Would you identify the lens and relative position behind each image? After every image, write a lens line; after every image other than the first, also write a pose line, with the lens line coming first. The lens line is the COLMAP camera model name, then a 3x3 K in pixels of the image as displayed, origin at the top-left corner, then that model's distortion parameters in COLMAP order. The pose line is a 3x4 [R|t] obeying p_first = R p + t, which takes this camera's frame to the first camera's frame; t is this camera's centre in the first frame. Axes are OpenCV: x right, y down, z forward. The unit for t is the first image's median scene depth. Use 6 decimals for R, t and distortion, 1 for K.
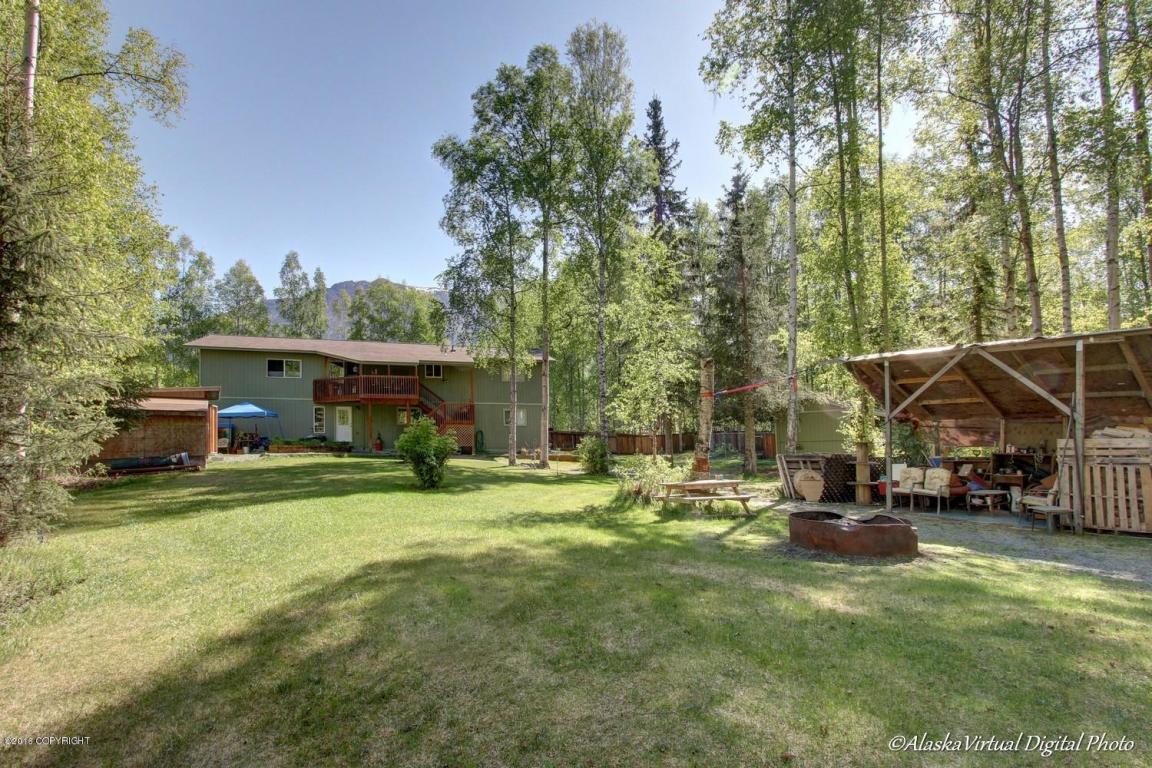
lens RADIAL K [[548.0, 0, 568.0], [0, 548.0, 445.6], [0, 0, 1]] dist [-0.016076, 0.000249]
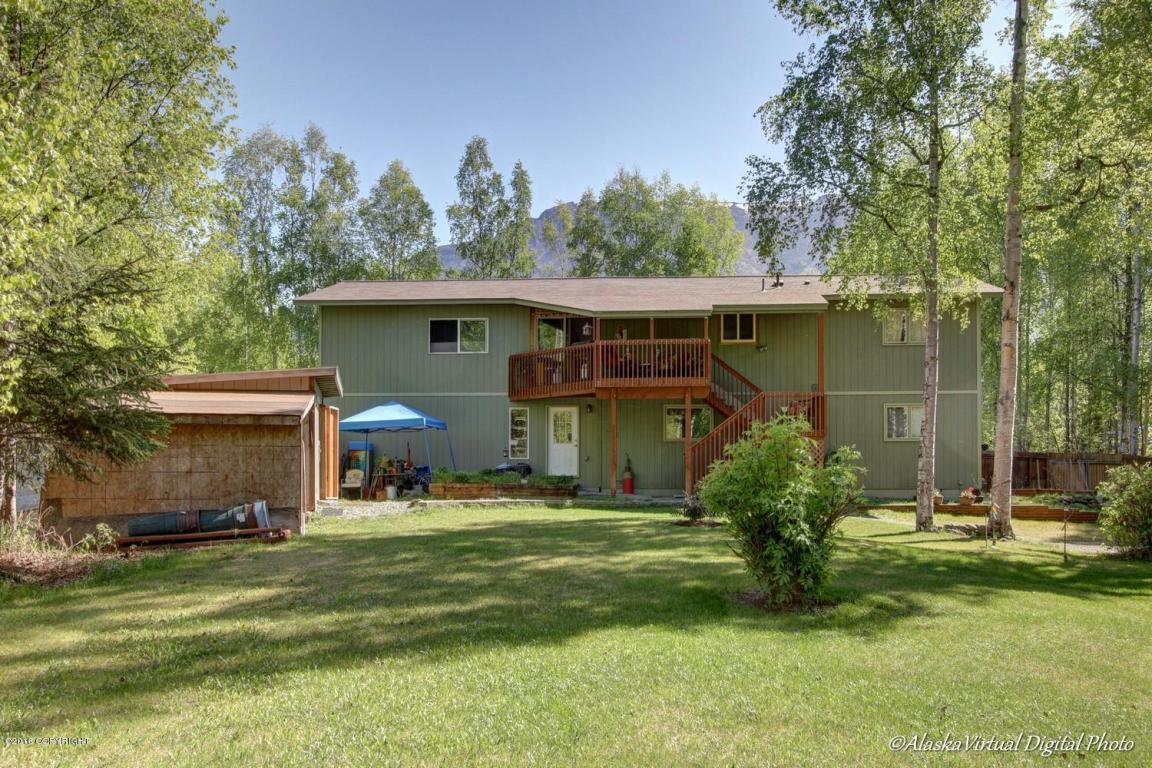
lens RADIAL K [[956.2, 0, 576.0], [0, 956.2, 384.0], [0, 0, 1]] dist [-0.042214, -0.000584]
pose [[0.932813, -0.034515, -0.358703, -0.085746], [-0.001292, 0.995076, -0.099108, -0.004576], [0.360358, 0.092913, 0.928175, 0.190468]]
